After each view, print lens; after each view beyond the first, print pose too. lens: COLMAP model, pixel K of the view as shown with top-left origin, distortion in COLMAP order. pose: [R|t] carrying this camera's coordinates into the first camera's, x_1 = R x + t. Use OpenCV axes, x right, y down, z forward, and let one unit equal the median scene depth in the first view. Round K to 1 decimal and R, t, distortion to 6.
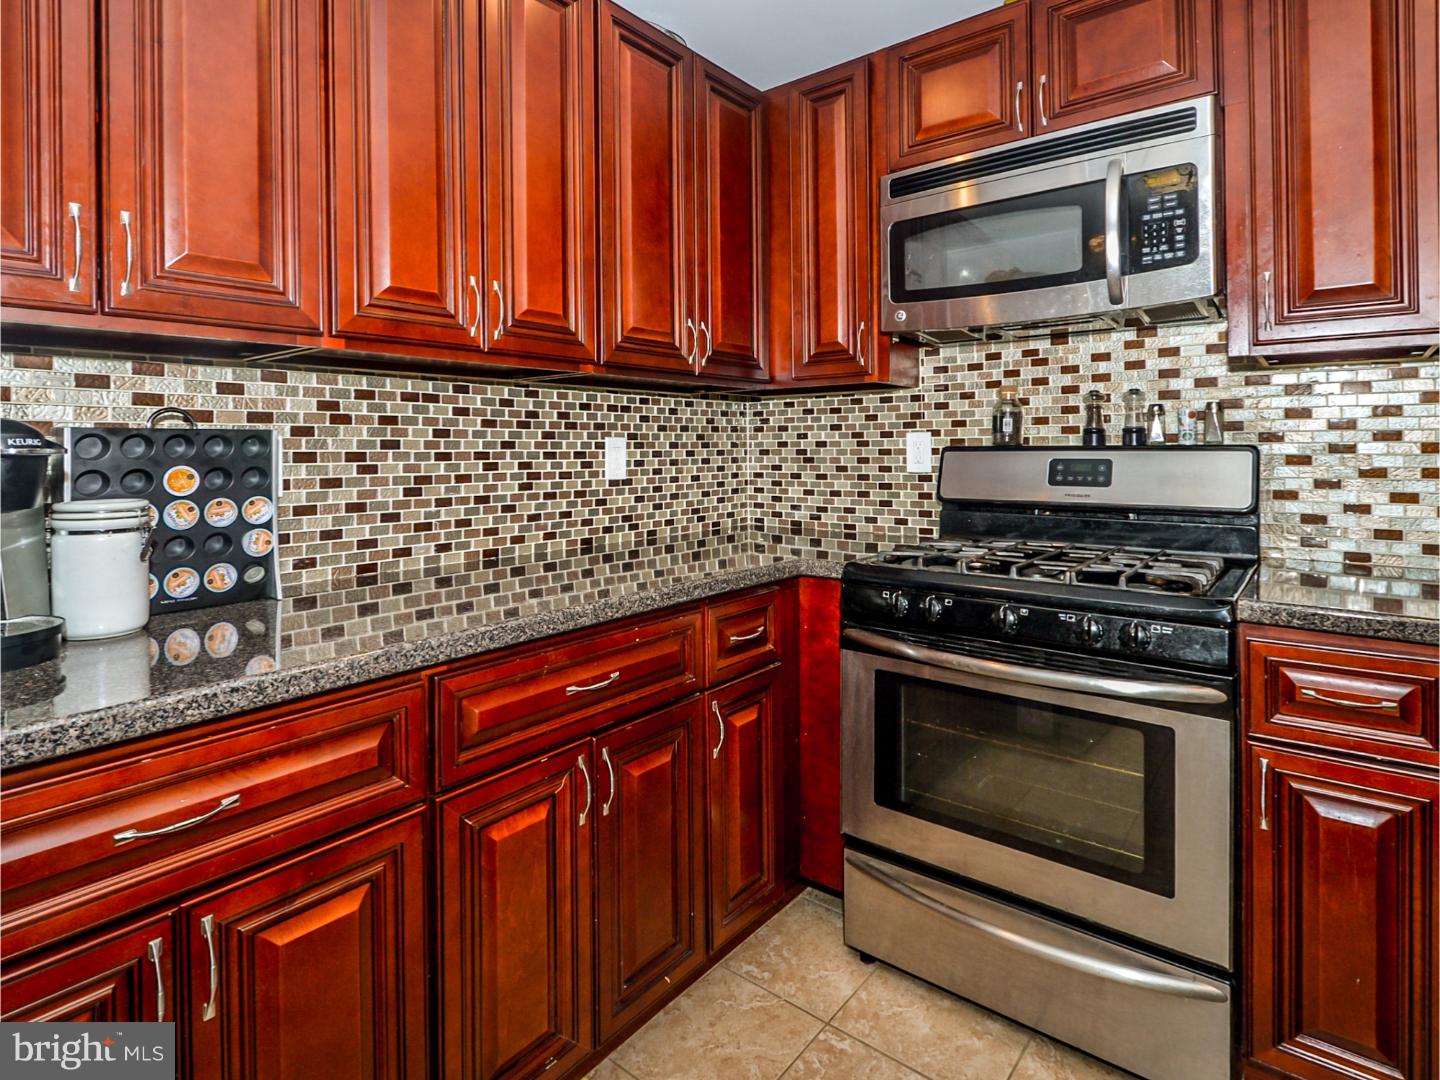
lens RADIAL K [[754.0, 0, 724.2], [0, 754.0, 448.6], [0, 0, 1]] dist [0.001071, -0.000341]
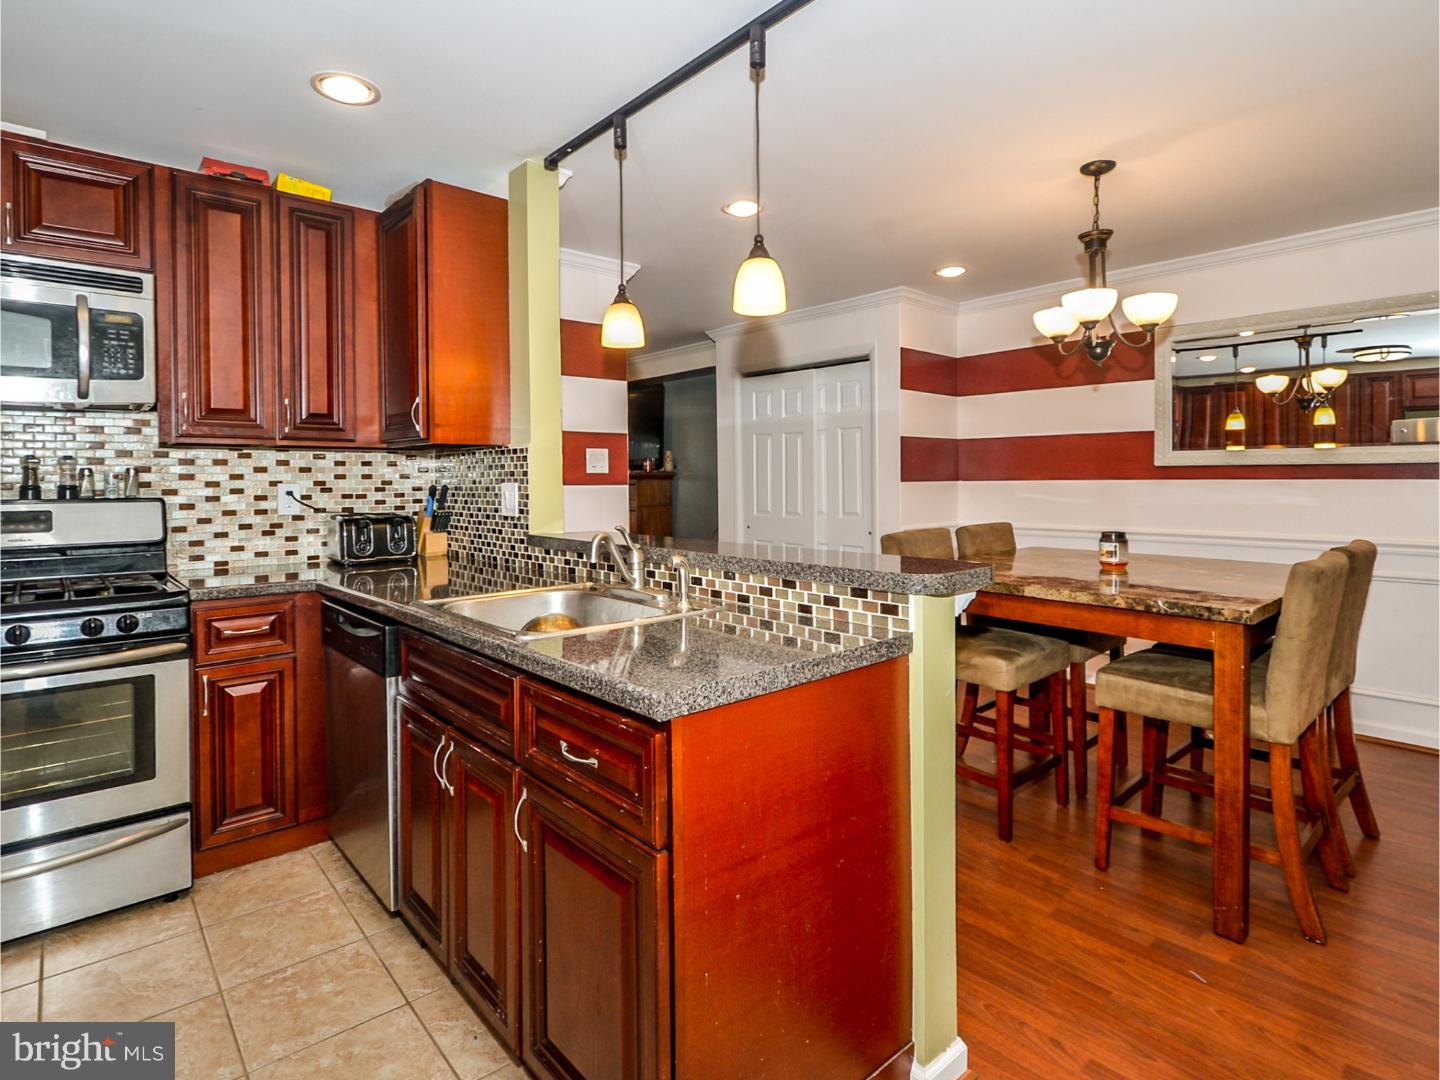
lens RADIAL K [[770.6, 0, 727.7], [0, 770.6, 490.2], [0, 0, 1]] dist [-0.003098, -0.001677]
pose [[0.170413, -0.006751, 0.985350, -0.581952], [0.006497, 0.999962, 0.005727, -0.019653], [-0.985351, 0.005426, 0.170451, -0.356448]]
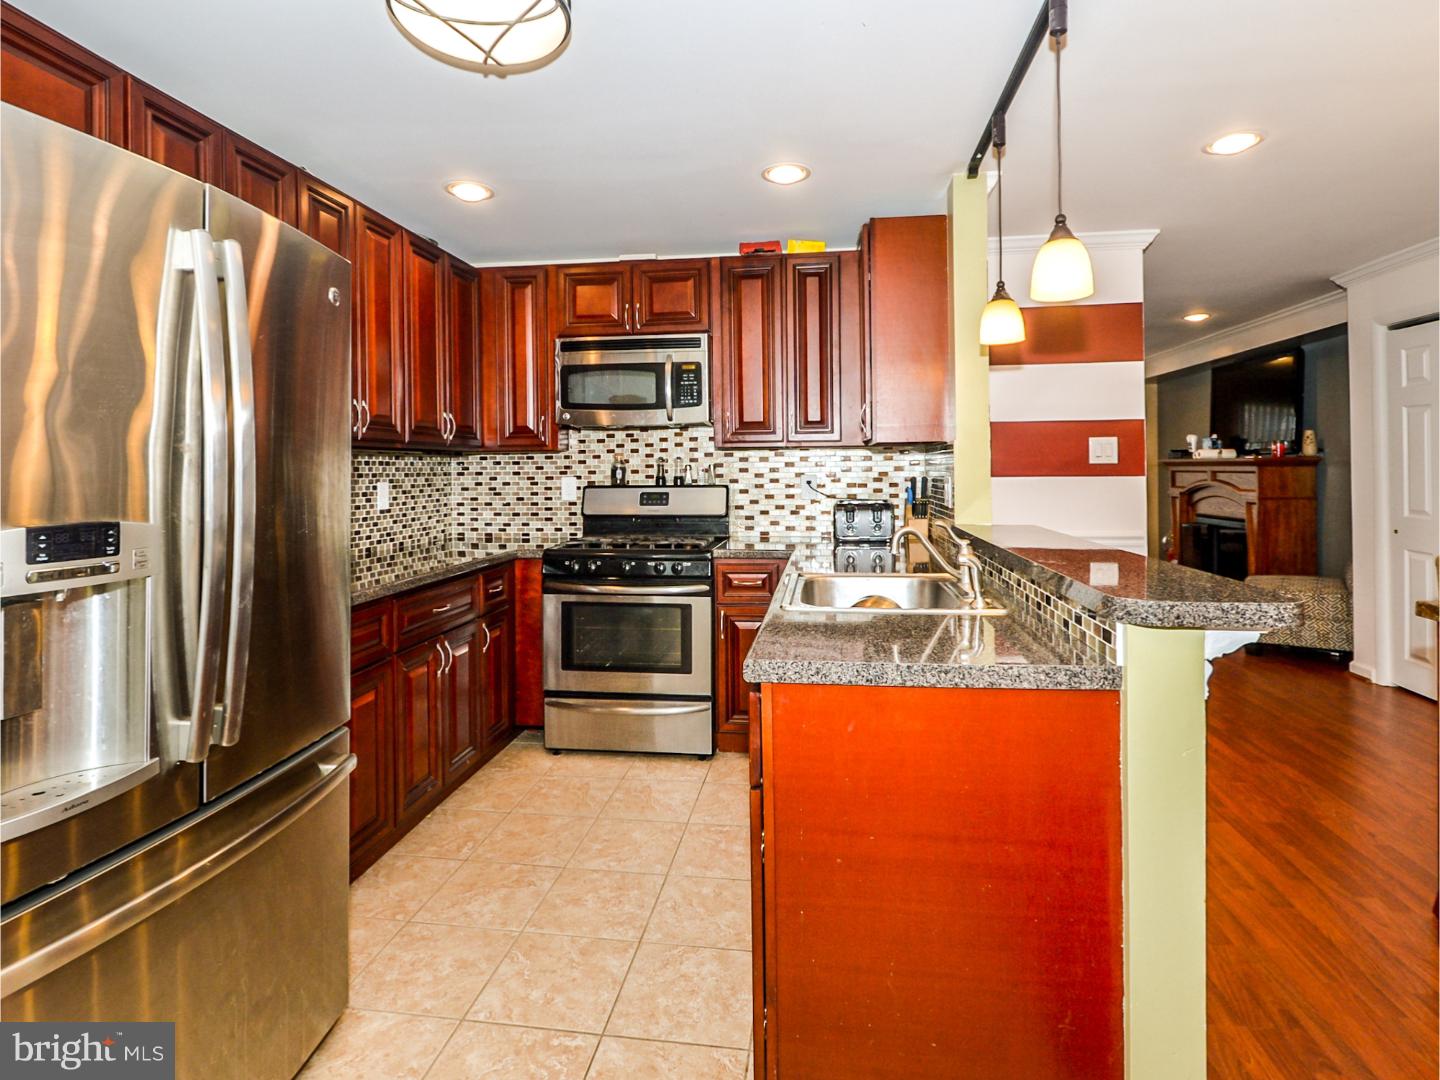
lens RADIAL K [[752.9, 0, 716.8], [0, 752.9, 473.4], [0, 0, 1]] dist [-0.004027, -0.001592]
pose [[0.860371, -0.004002, 0.509653, -0.401301], [0.003936, 0.999992, 0.001208, -0.037674], [-0.509654, 0.000967, 0.860379, -0.797225]]
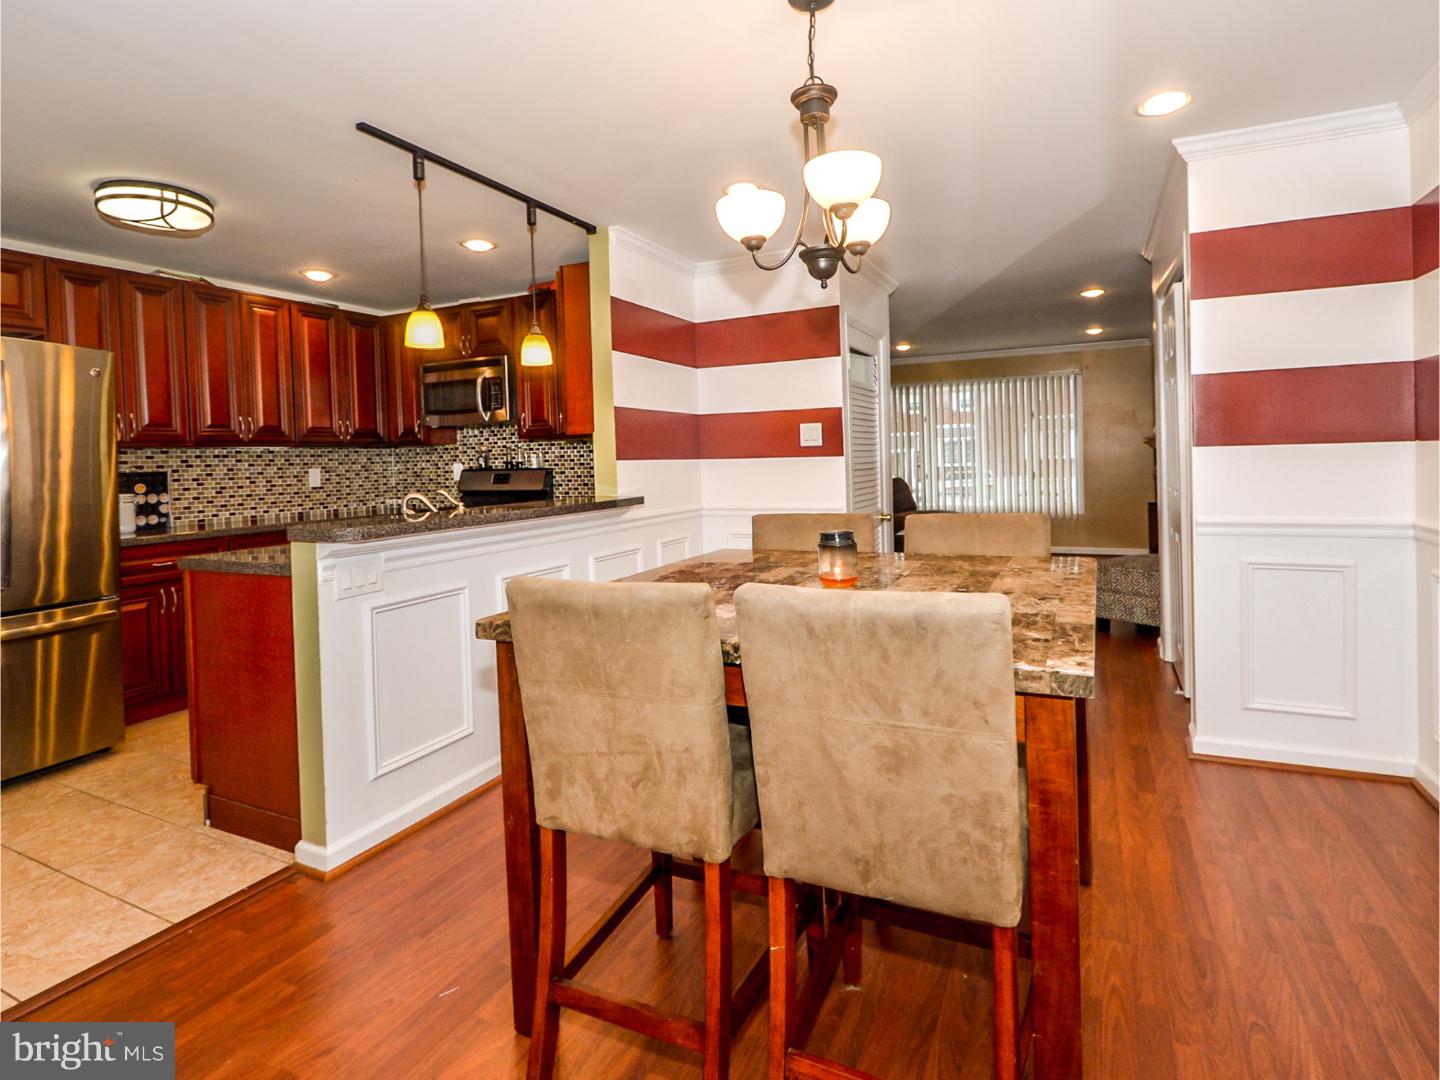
lens RADIAL K [[752.9, 0, 716.8], [0, 752.9, 473.4], [0, 0, 1]] dist [-0.004027, -0.001592]
pose [[0.977175, -0.023164, 0.211168, 0.672999], [0.019608, 0.999629, 0.018921, -0.022765], [-0.211528, -0.014349, 0.977267, -1.772334]]
